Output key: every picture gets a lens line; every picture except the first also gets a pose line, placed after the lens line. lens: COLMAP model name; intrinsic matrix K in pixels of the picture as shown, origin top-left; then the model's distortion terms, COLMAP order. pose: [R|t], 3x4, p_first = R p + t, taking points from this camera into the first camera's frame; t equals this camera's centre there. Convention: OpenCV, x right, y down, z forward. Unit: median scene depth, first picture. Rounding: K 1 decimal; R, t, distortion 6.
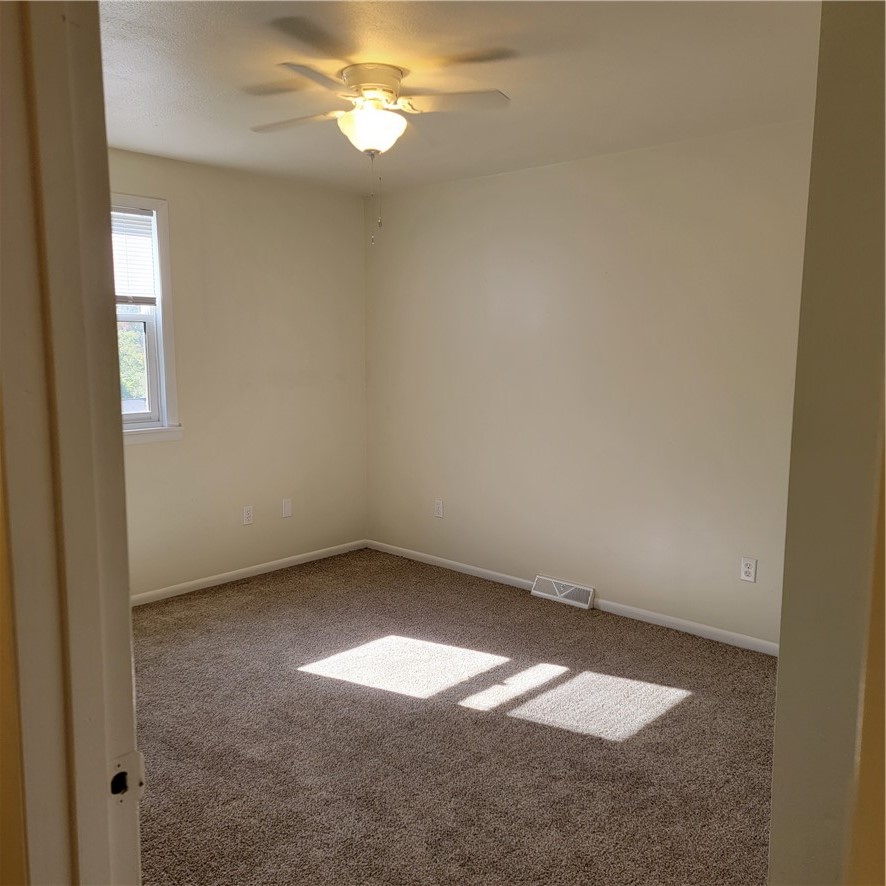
lens RADIAL K [[820.1, 0, 446.0], [0, 820.1, 451.9], [0, 0, 1]] dist [0.058650, 0.000000]
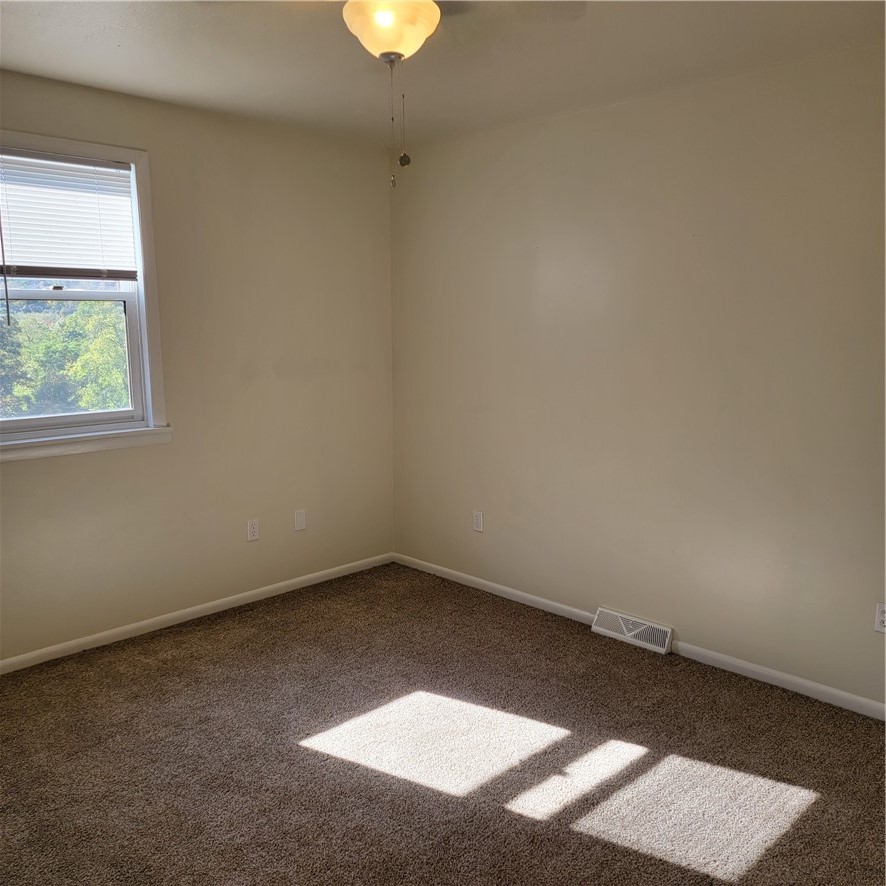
lens RADIAL K [[820.1, 0, 434.5], [0, 820.1, 439.0], [0, 0, 1]] dist [0.058650, 0.000000]
pose [[0.998410, 0.003258, -0.056278, -0.008490], [-0.002500, 0.999905, 0.013533, -0.033063], [0.056317, -0.013370, 0.998323, 0.202705]]
